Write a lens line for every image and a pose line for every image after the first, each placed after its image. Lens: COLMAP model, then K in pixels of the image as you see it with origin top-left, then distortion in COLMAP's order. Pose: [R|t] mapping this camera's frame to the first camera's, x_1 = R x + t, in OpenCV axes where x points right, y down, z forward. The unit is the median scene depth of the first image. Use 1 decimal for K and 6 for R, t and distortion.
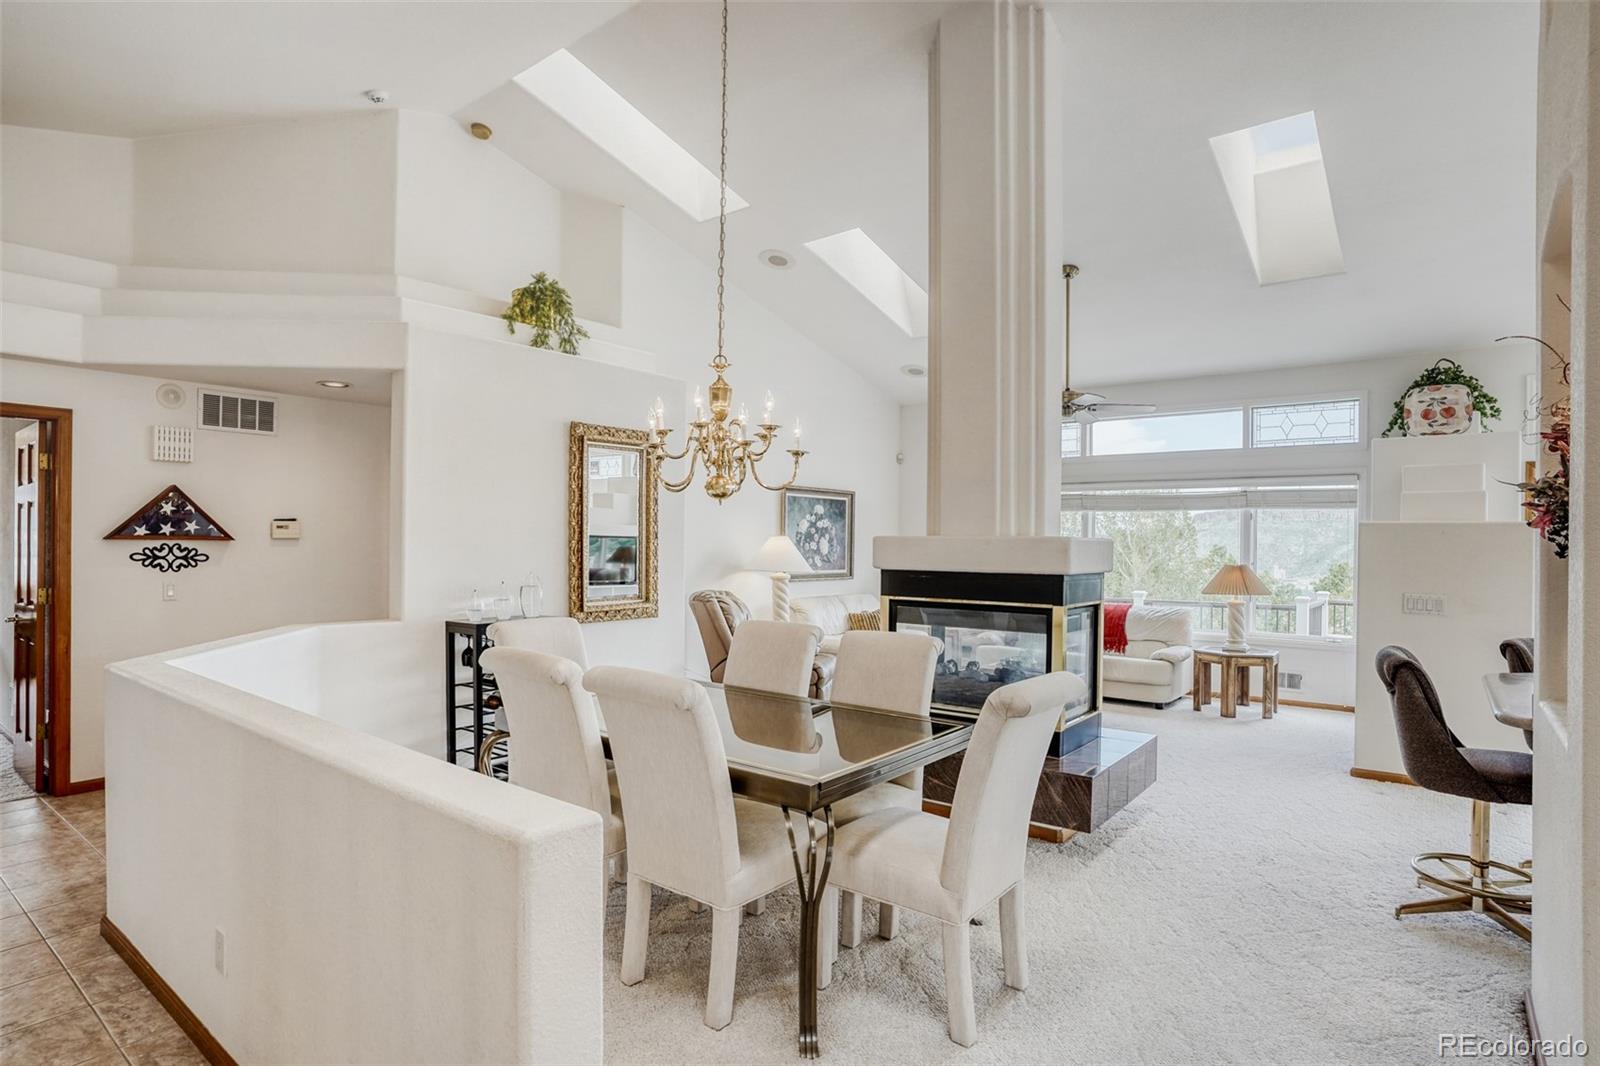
lens RADIAL K [[842.0, 0, 809.2], [0, 842.0, 541.9], [0, 0, 1]] dist [-0.051326, 0.021502]
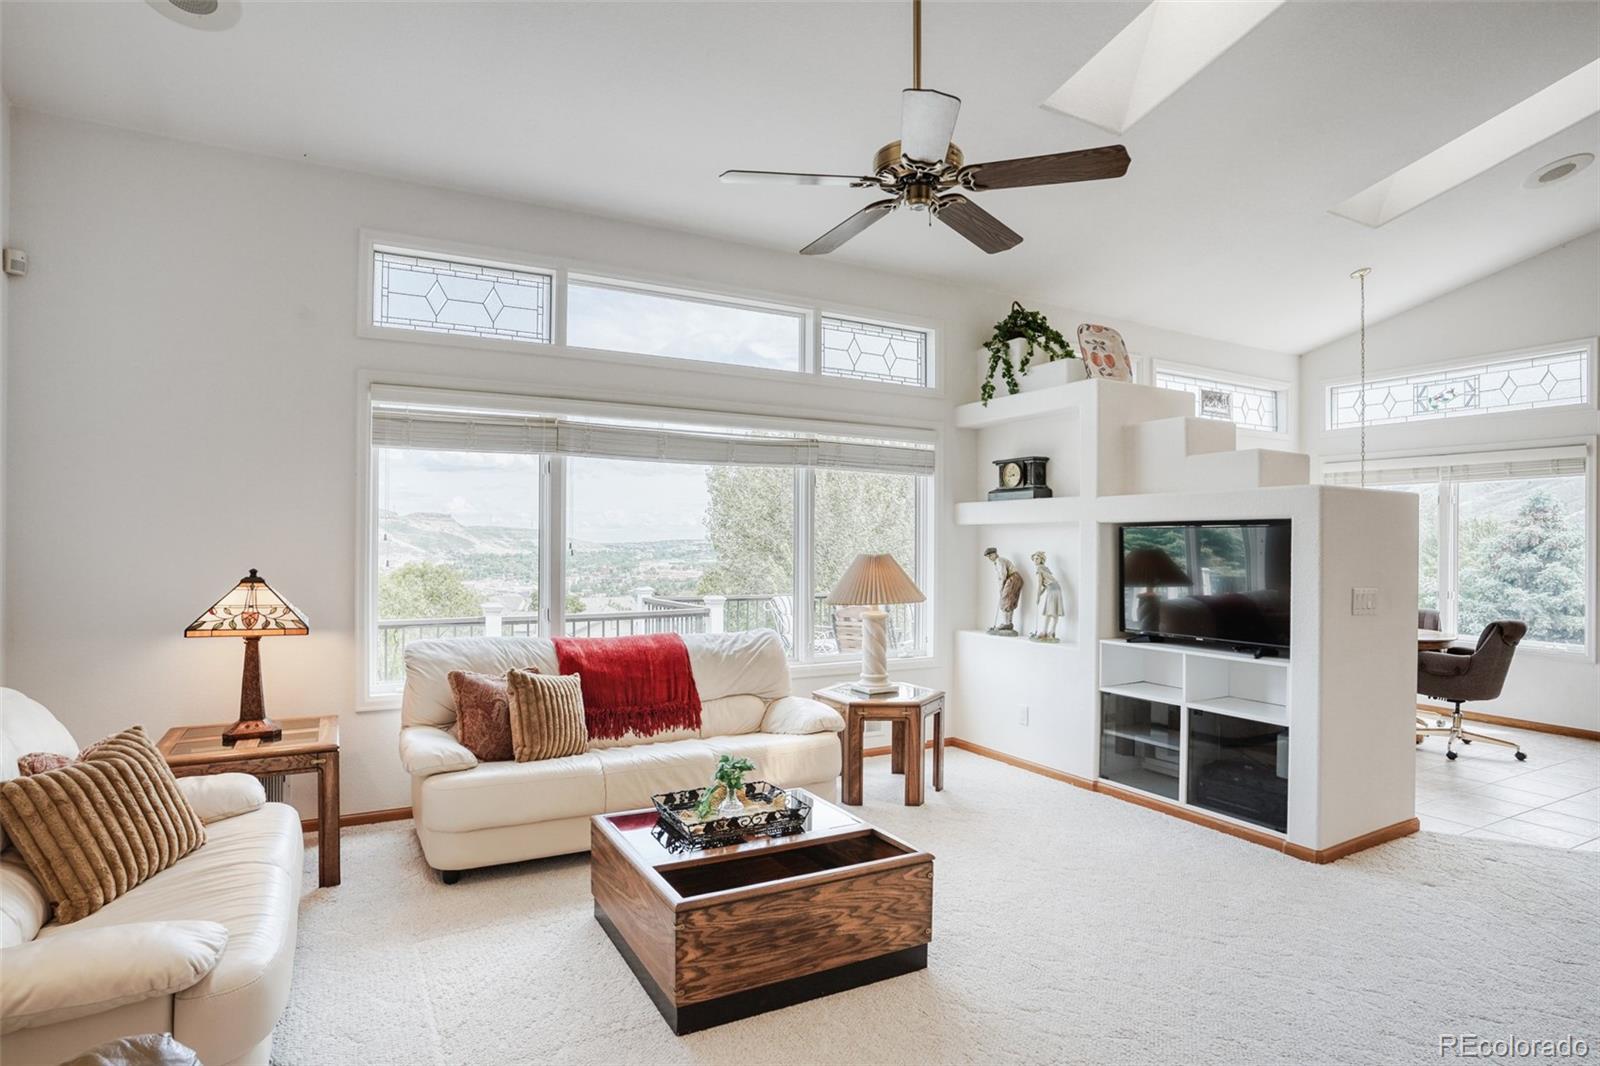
lens RADIAL K [[842.0, 0, 785.4], [0, 842.0, 550.2], [0, 0, 1]] dist [-0.051326, 0.021502]
pose [[0.396886, -0.016702, 0.917716, -0.121097], [-0.002359, 0.999813, 0.019216, 0.016476], [-0.917865, -0.009791, 0.396772, 1.048968]]
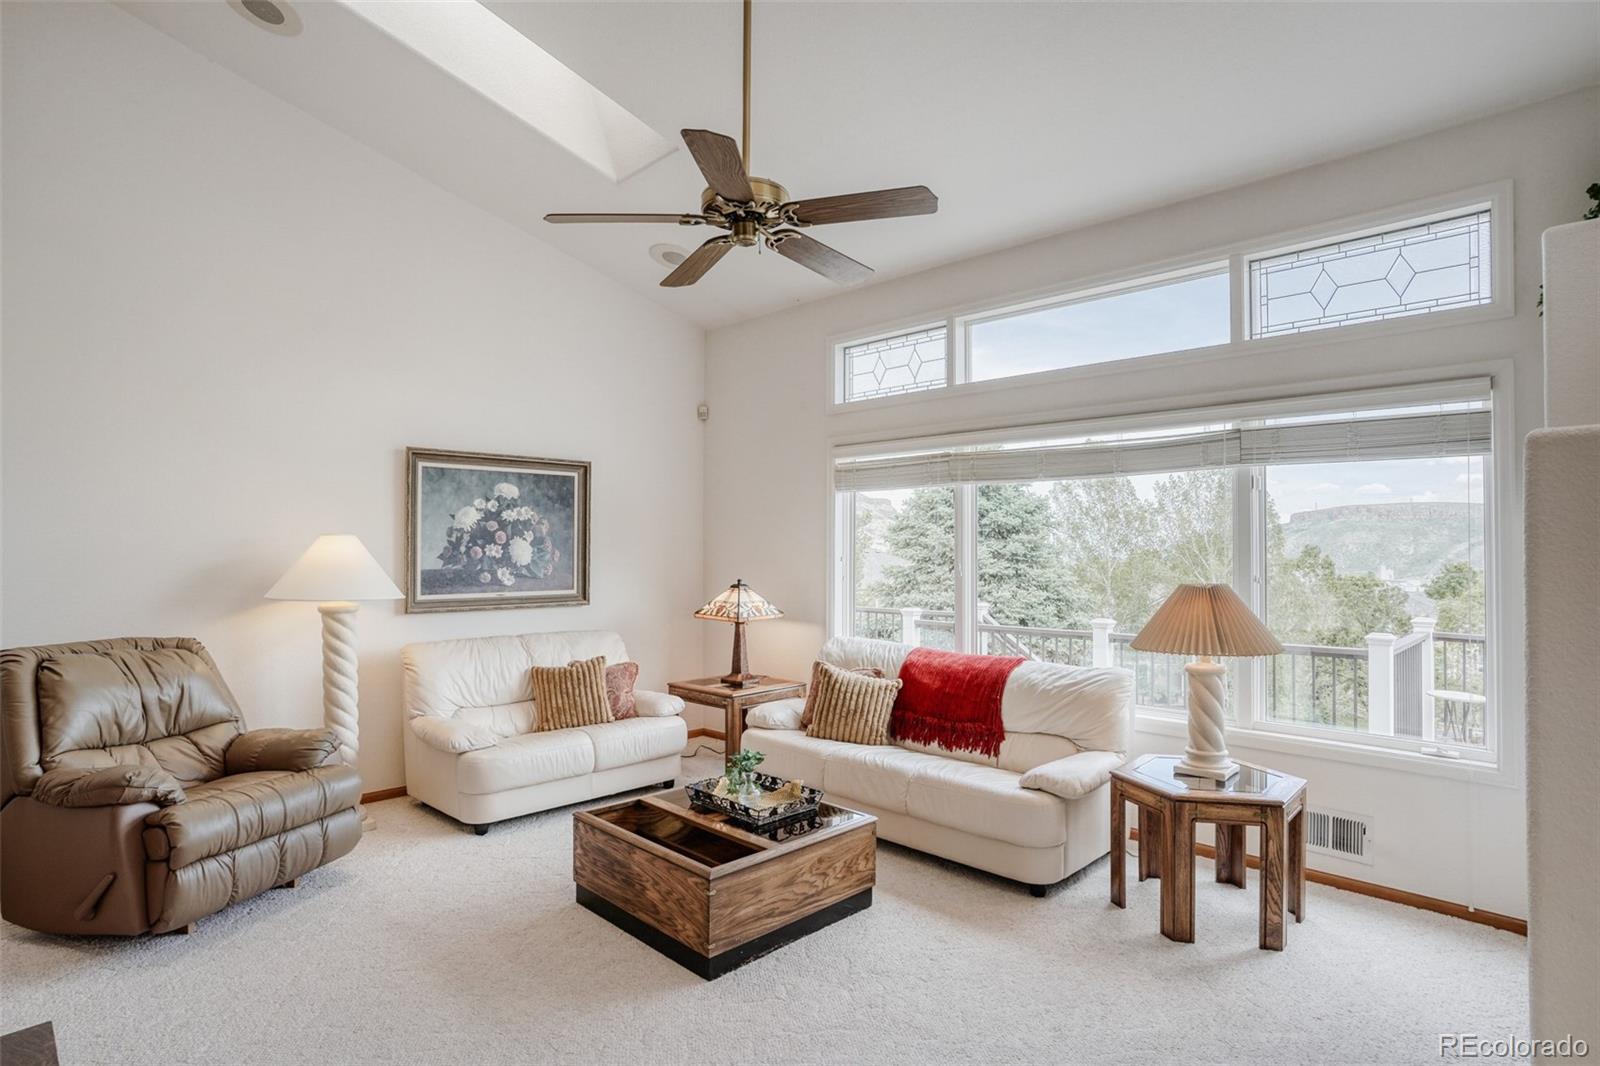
lens RADIAL K [[842.0, 0, 795.8], [0, 842.0, 536.6], [0, 0, 1]] dist [-0.051326, 0.021502]
pose [[0.994396, -0.011323, -0.105110, 0.437788], [0.010087, 0.999874, -0.012285, 0.005849], [0.105235, 0.011156, 0.994385, 0.677803]]
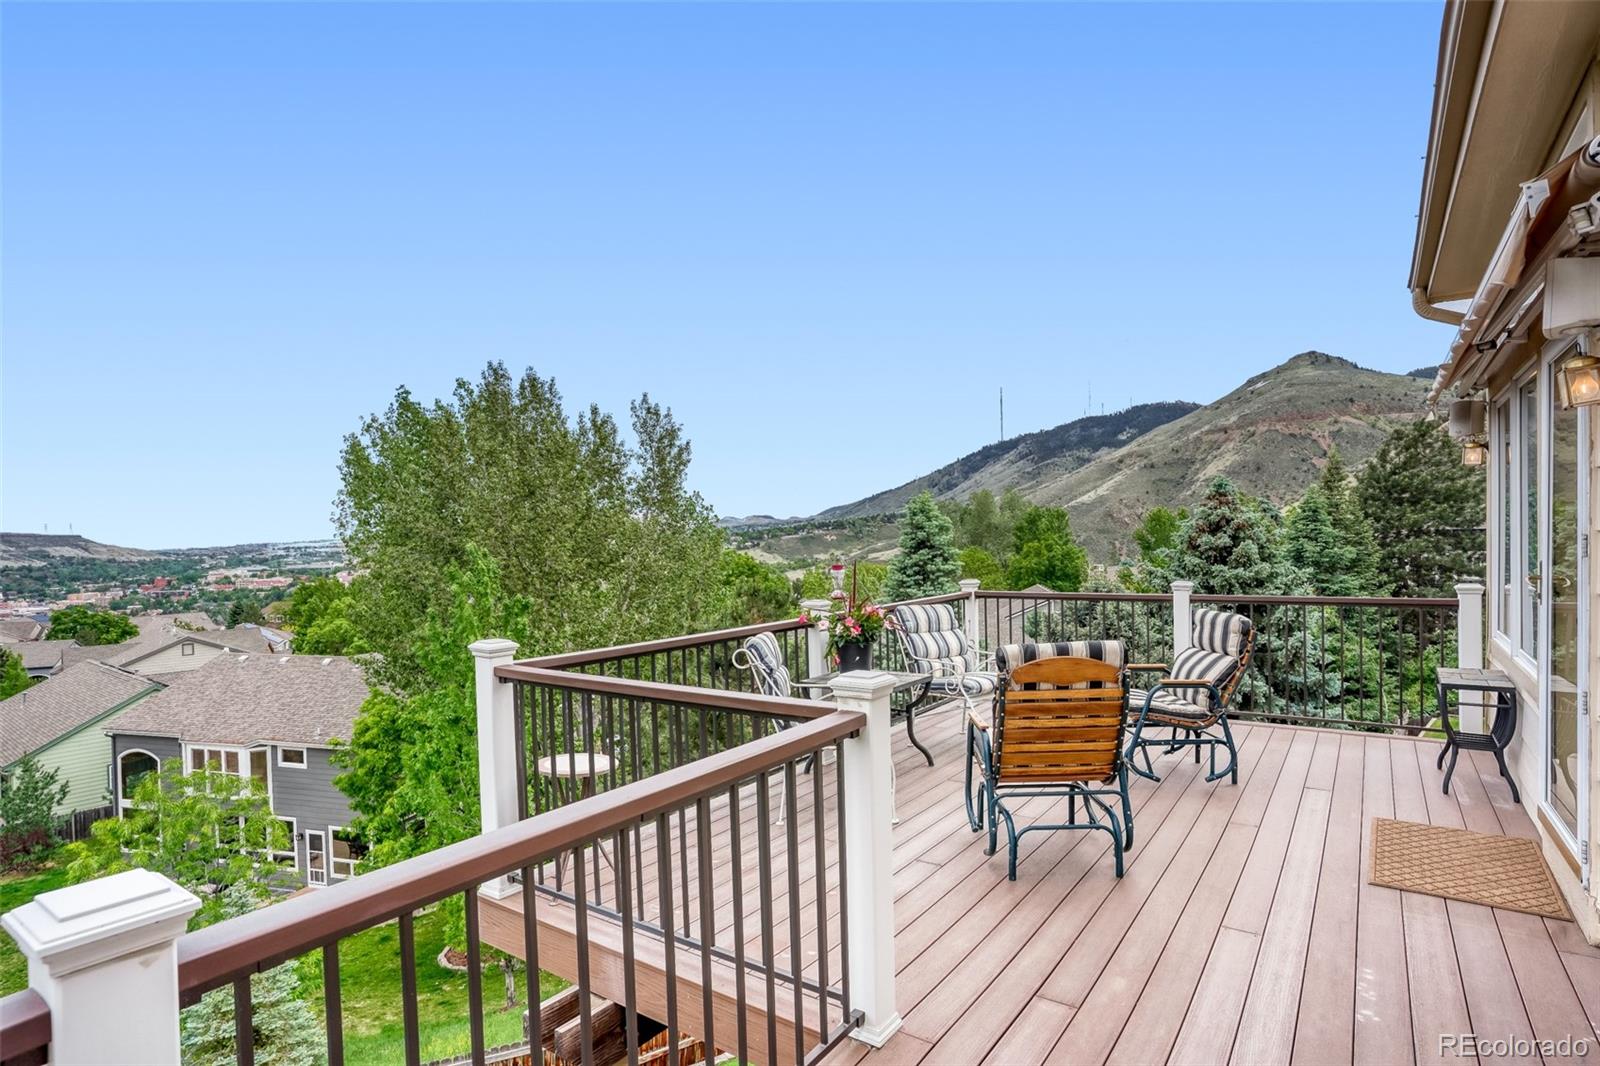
lens RADIAL K [[842.0, 0, 787.1], [0, 842.0, 546.7], [0, 0, 1]] dist [-0.051326, 0.021502]
pose [[-0.034242, -0.022185, 0.999167, 0.534856], [0.015852, 0.999616, 0.022738, 0.031287], [-0.999288, 0.016617, -0.033877, 1.681581]]
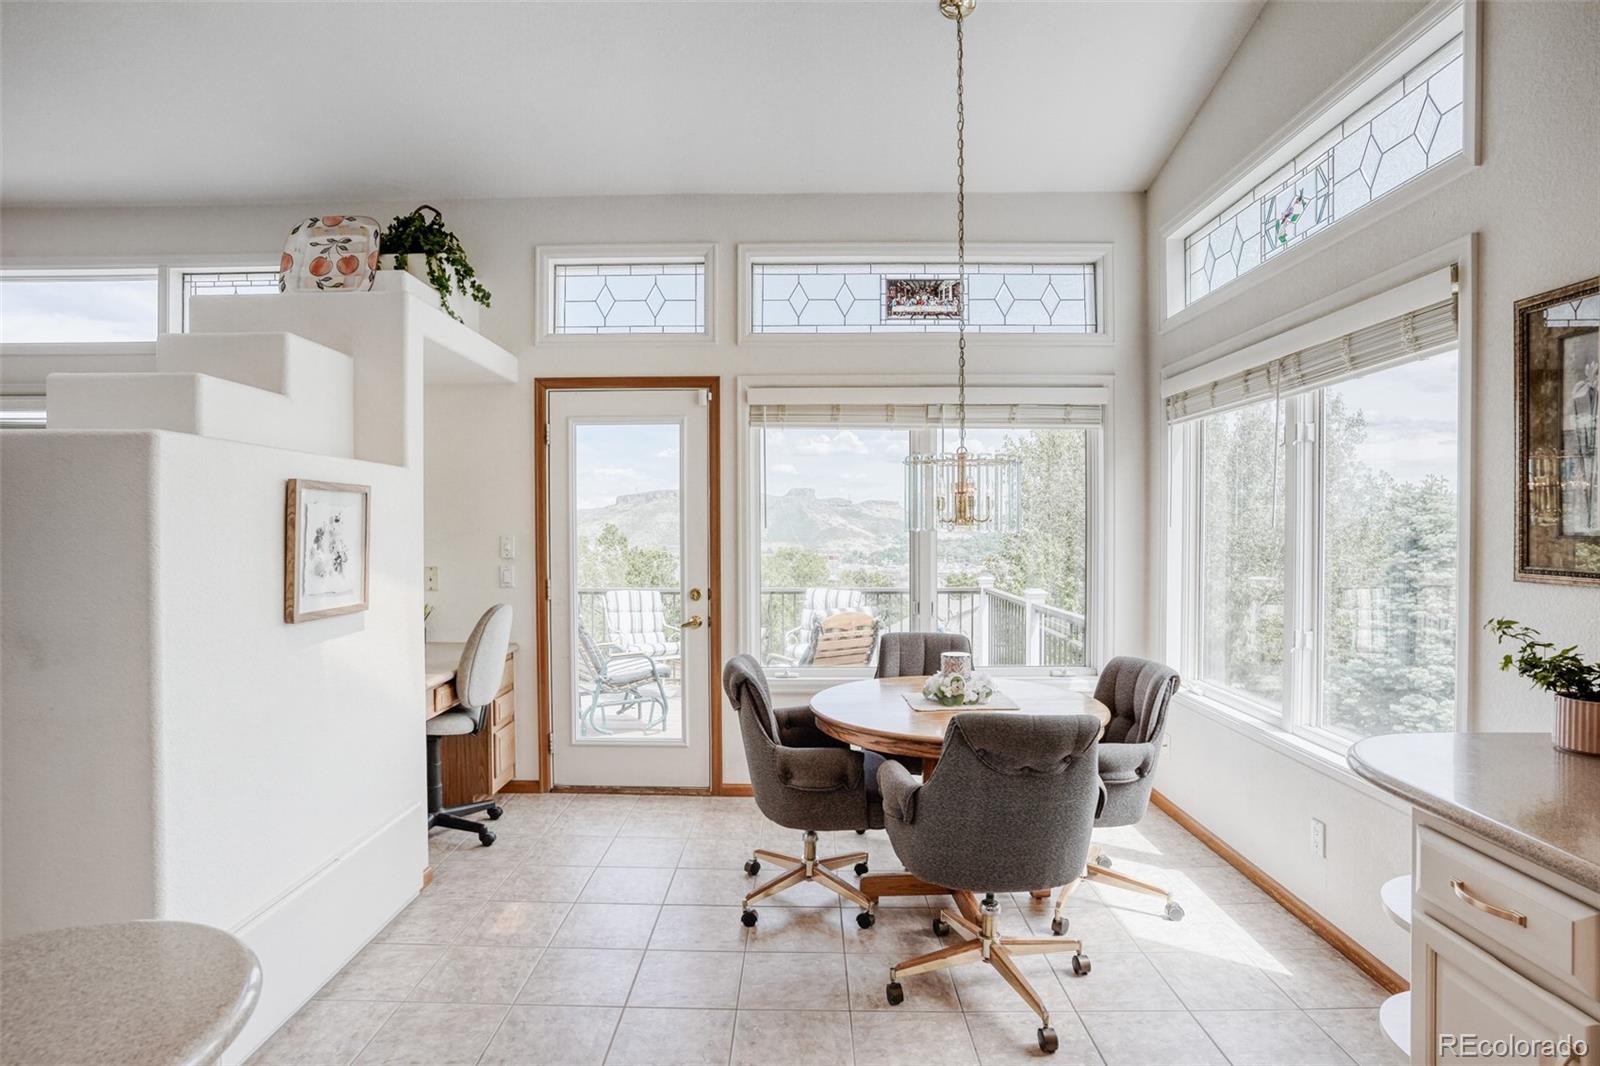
lens RADIAL K [[842.0, 0, 773.1], [0, 842.0, 543.8], [0, 0, 1]] dist [-0.051326, 0.021502]
pose [[0.811291, -0.023516, 0.584169, 0.733600], [0.008493, 0.999559, 0.028442, 0.018368], [-0.584581, -0.018114, 0.811133, 0.405656]]
